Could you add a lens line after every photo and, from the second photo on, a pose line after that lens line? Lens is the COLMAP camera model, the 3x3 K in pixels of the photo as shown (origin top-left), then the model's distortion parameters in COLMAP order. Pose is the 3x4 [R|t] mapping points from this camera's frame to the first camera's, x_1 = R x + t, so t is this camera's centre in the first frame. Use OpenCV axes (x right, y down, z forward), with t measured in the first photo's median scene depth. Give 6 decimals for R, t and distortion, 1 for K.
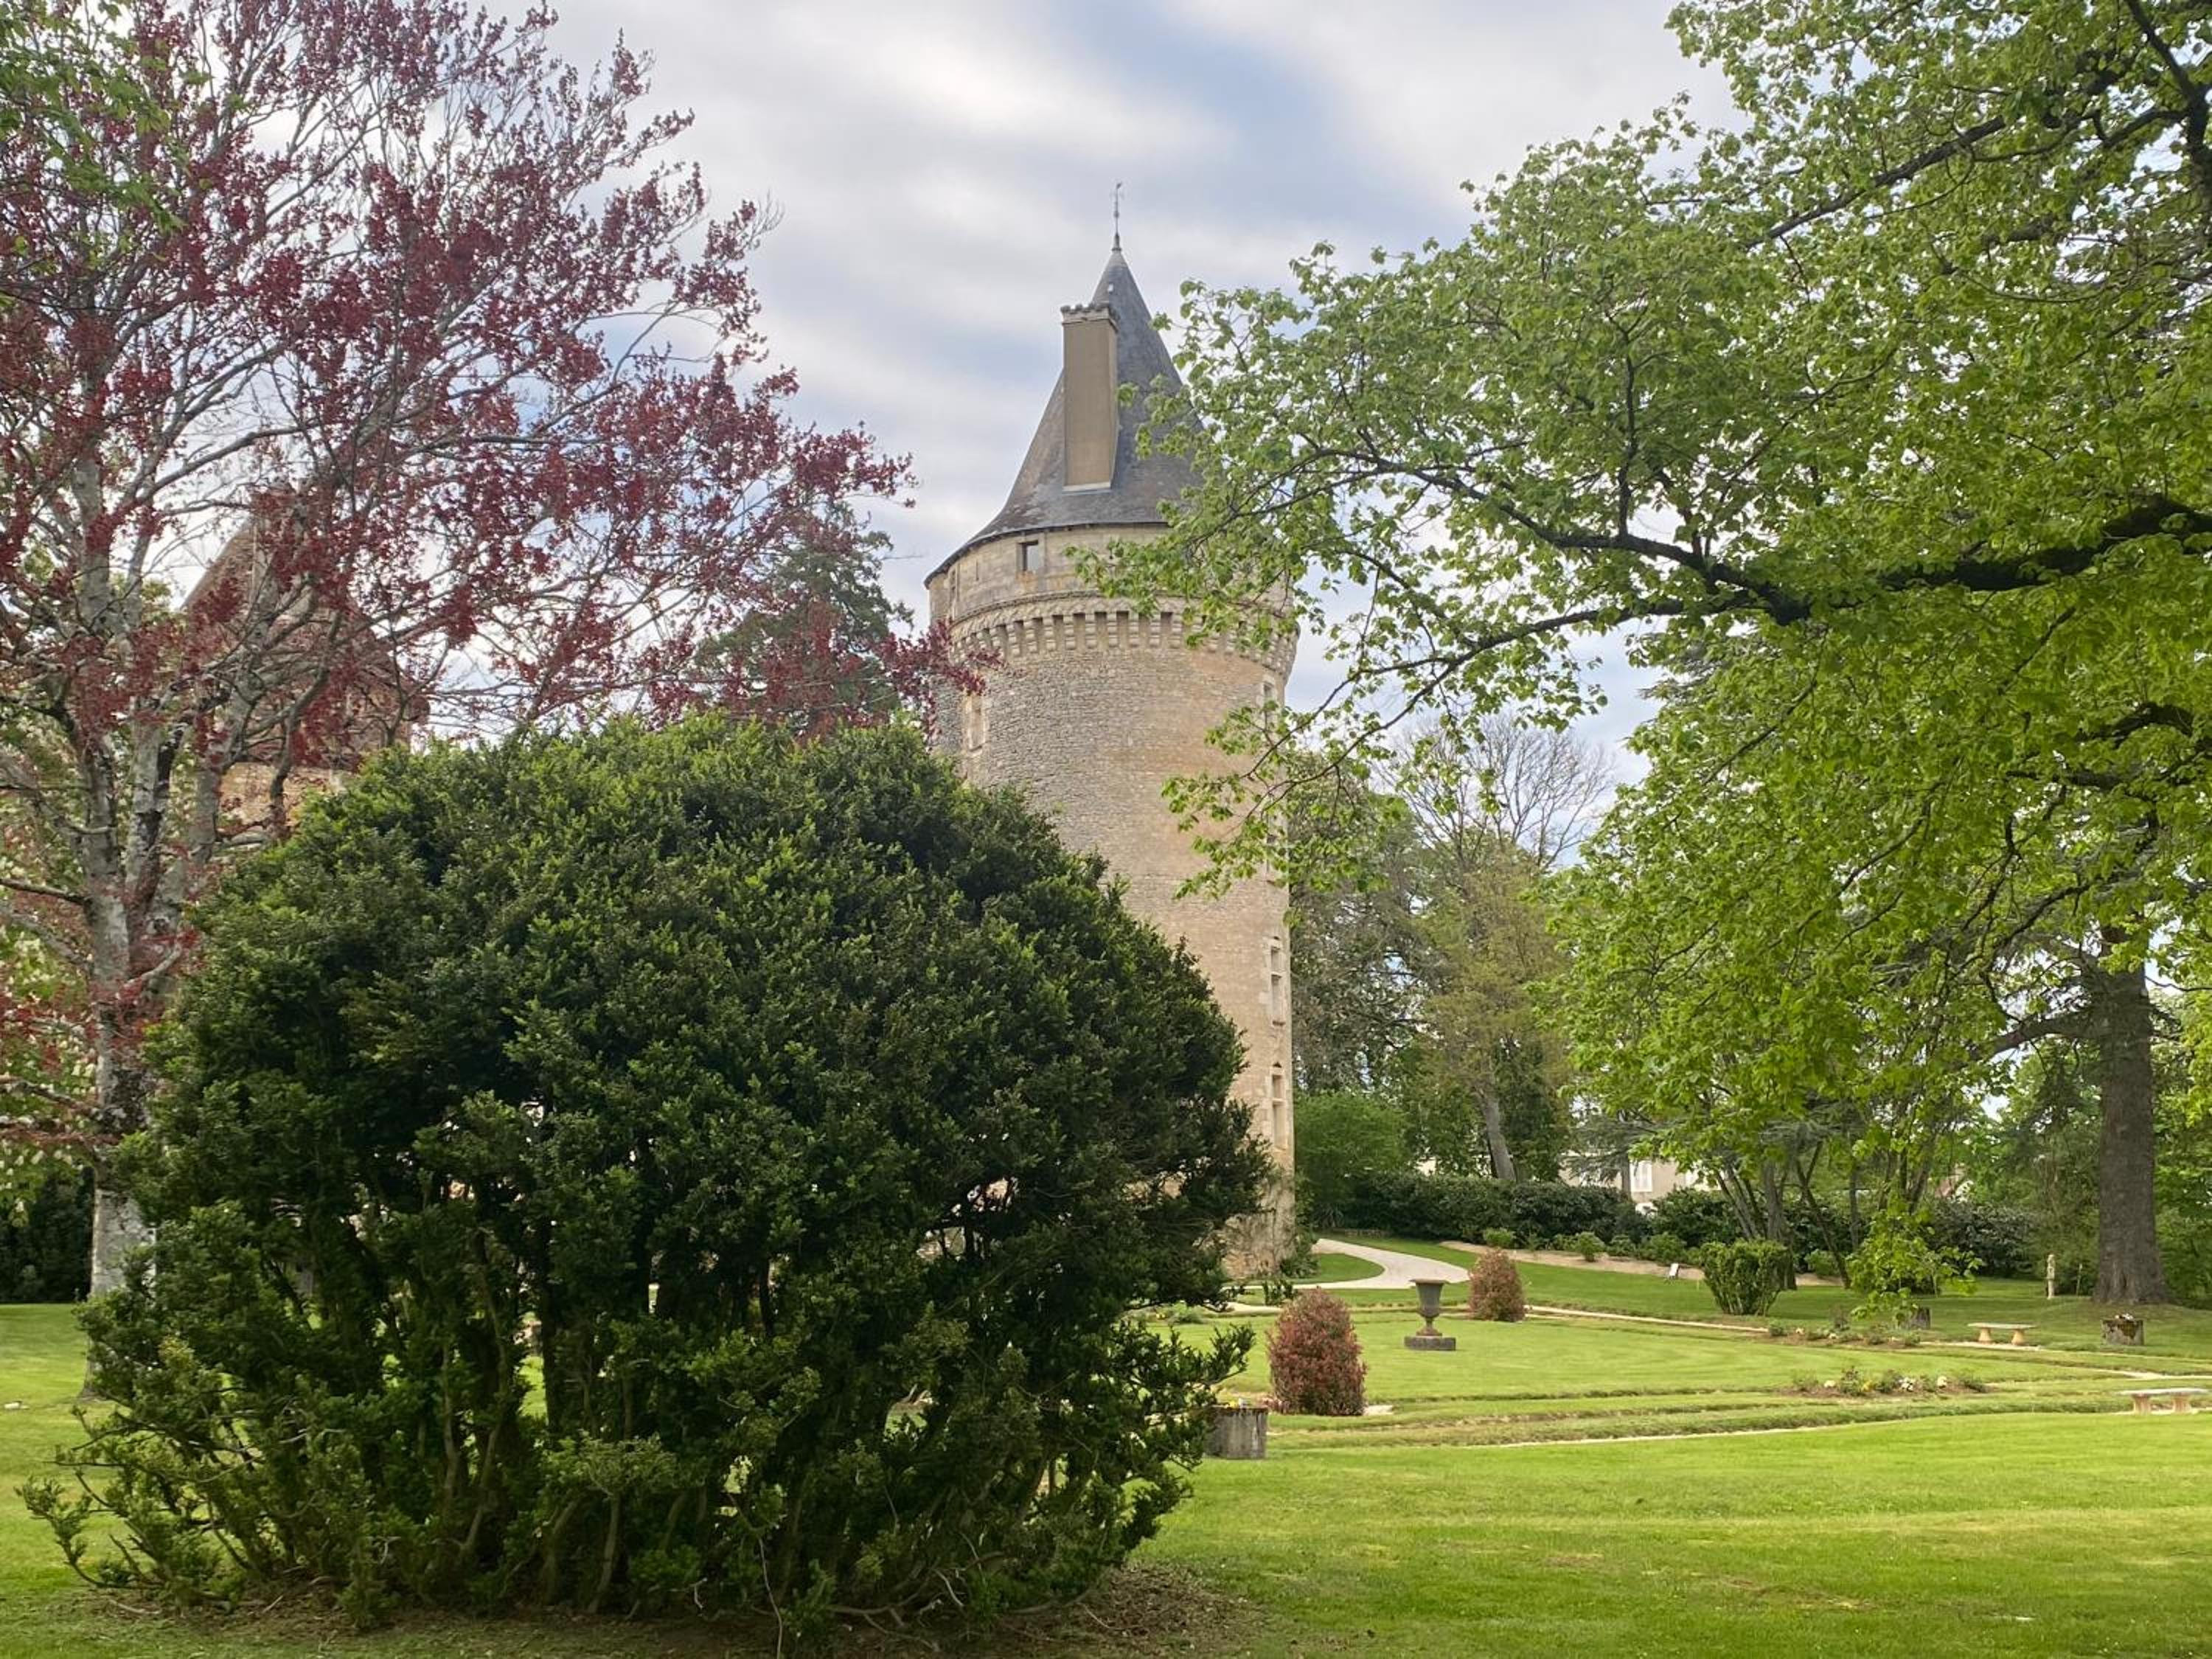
lens RADIAL K [[2585.5, 0, 1064.0], [0, 2585.5, 826.1], [0, 0, 1]] dist [0.185696, -0.603947]
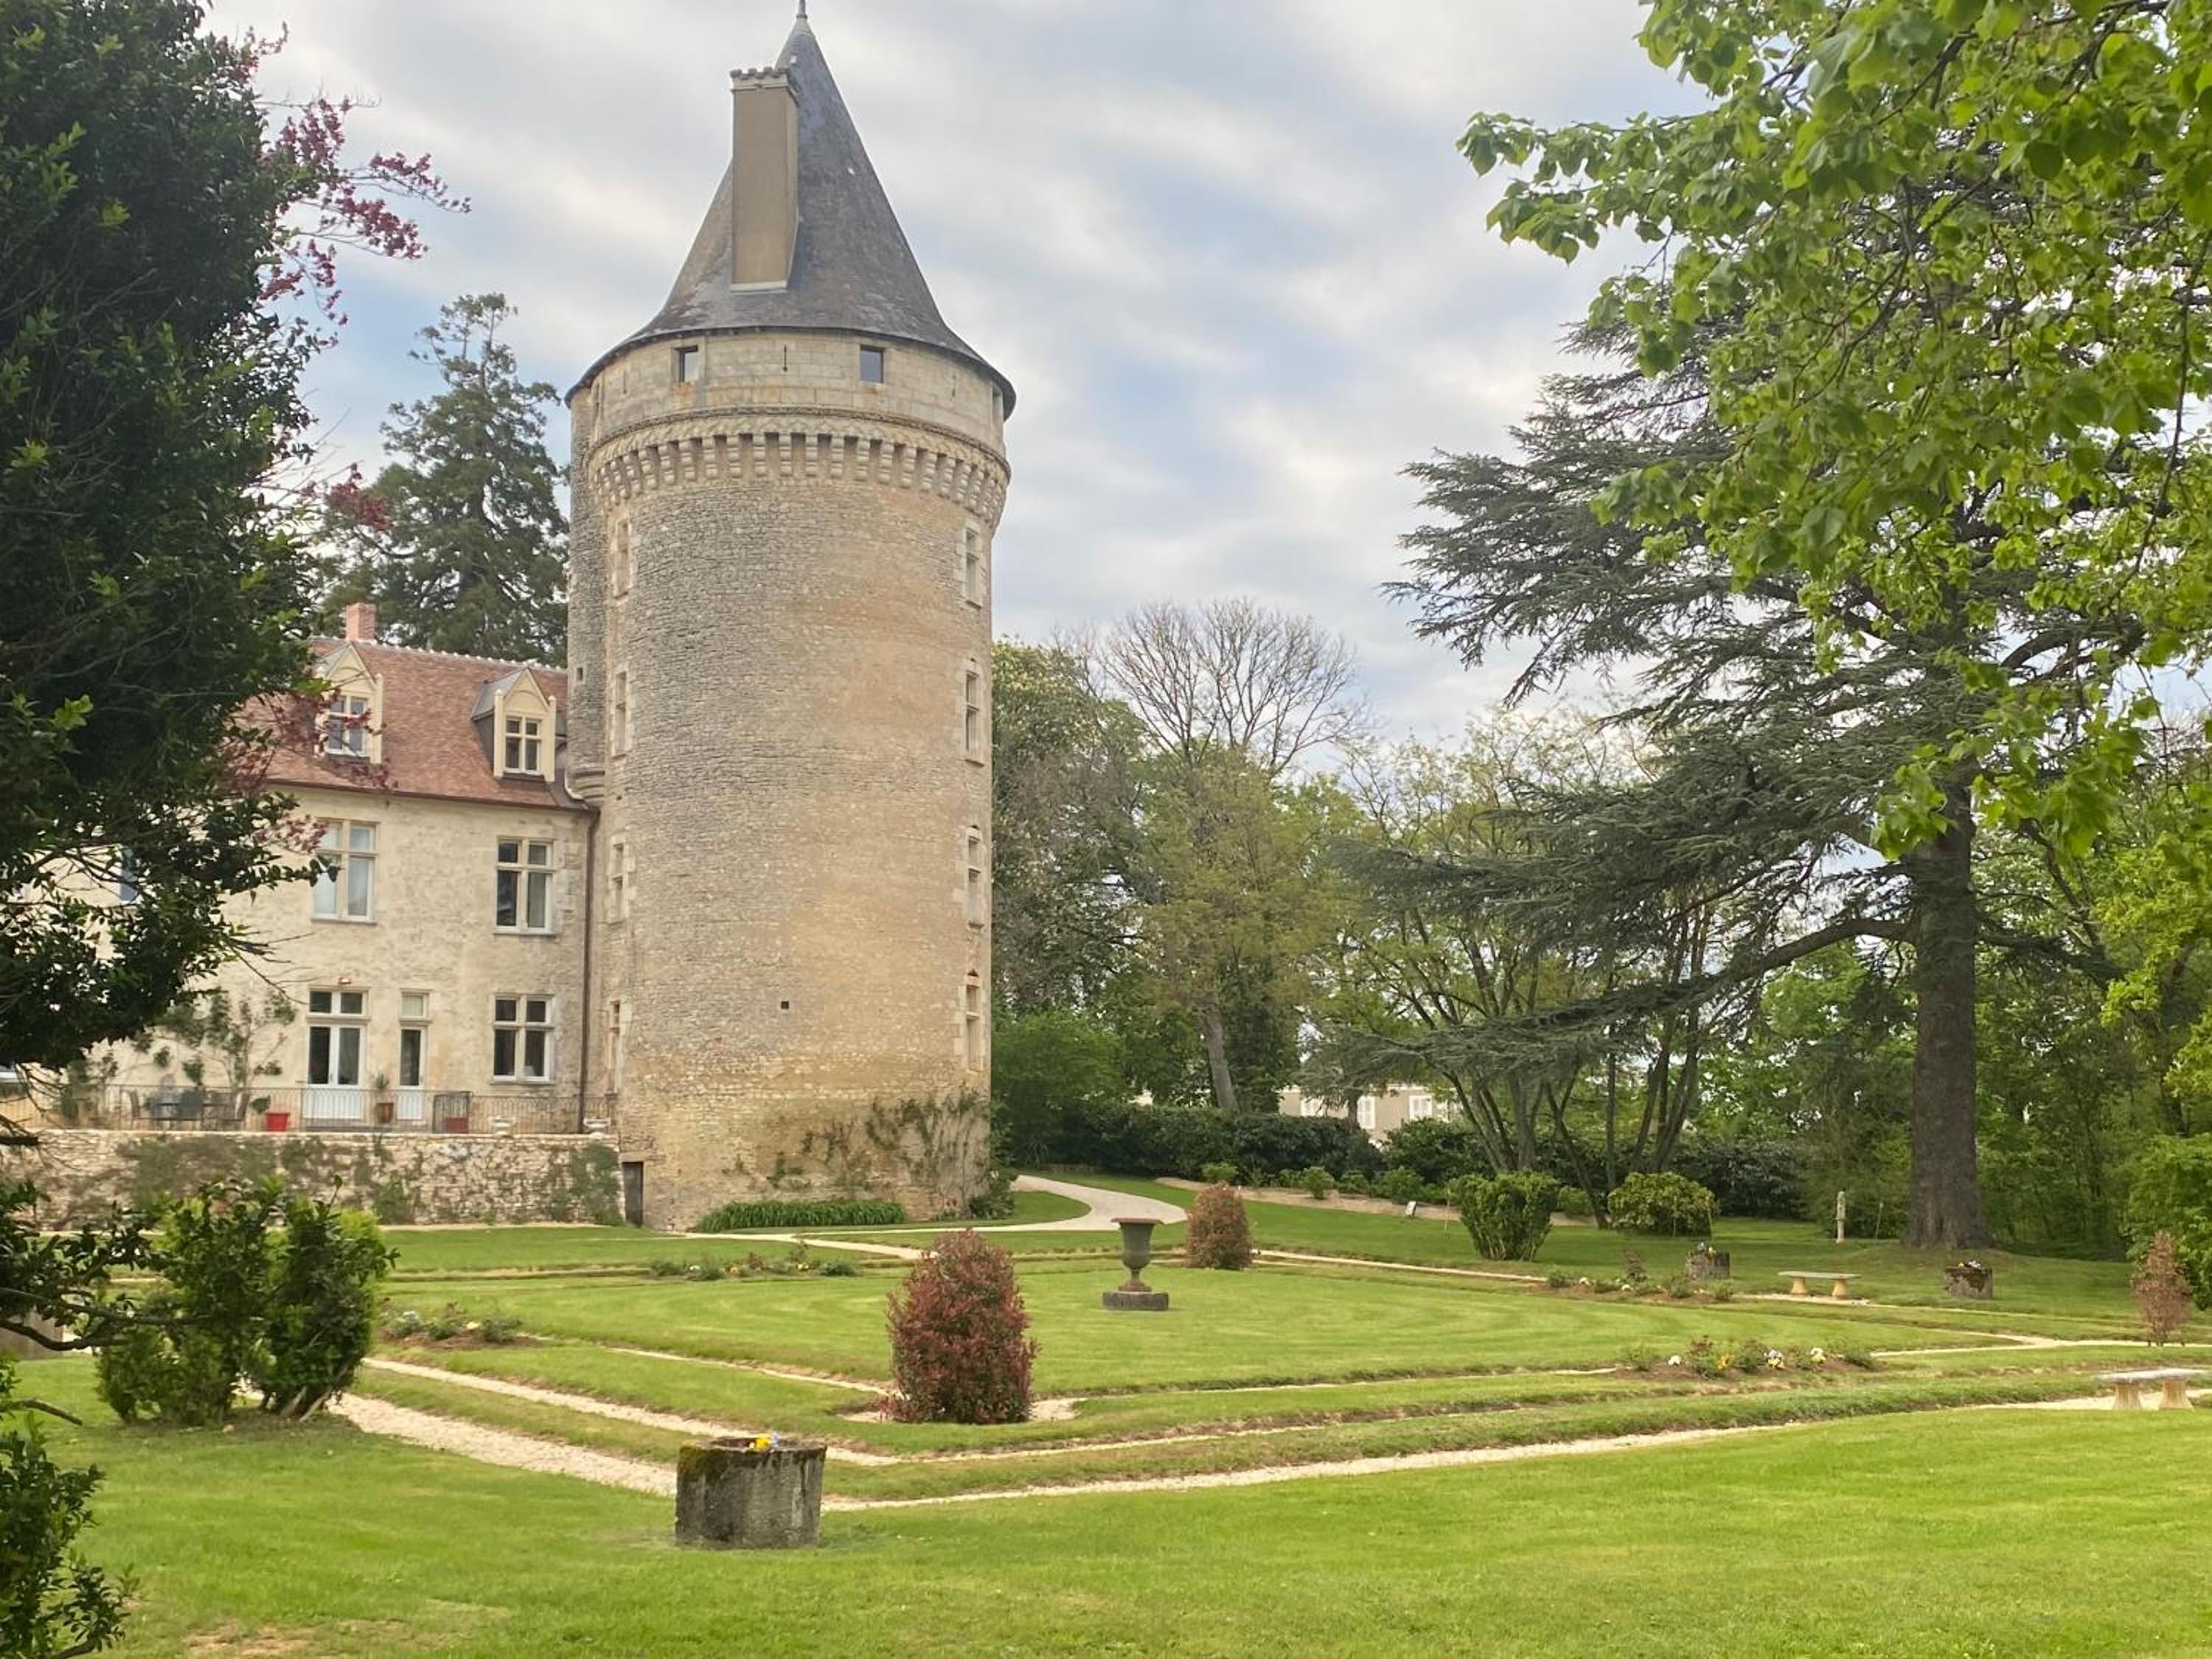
lens RADIAL K [[2857.2, 0, 1096.1], [0, 2857.2, 849.4], [0, 0, 1]] dist [0.267211, -1.218165]
pose [[0.992669, 0.015195, 0.119903, 0.015166], [-0.020413, 0.998891, 0.042418, 0.017826], [-0.119125, -0.044554, 0.991879, 0.100455]]
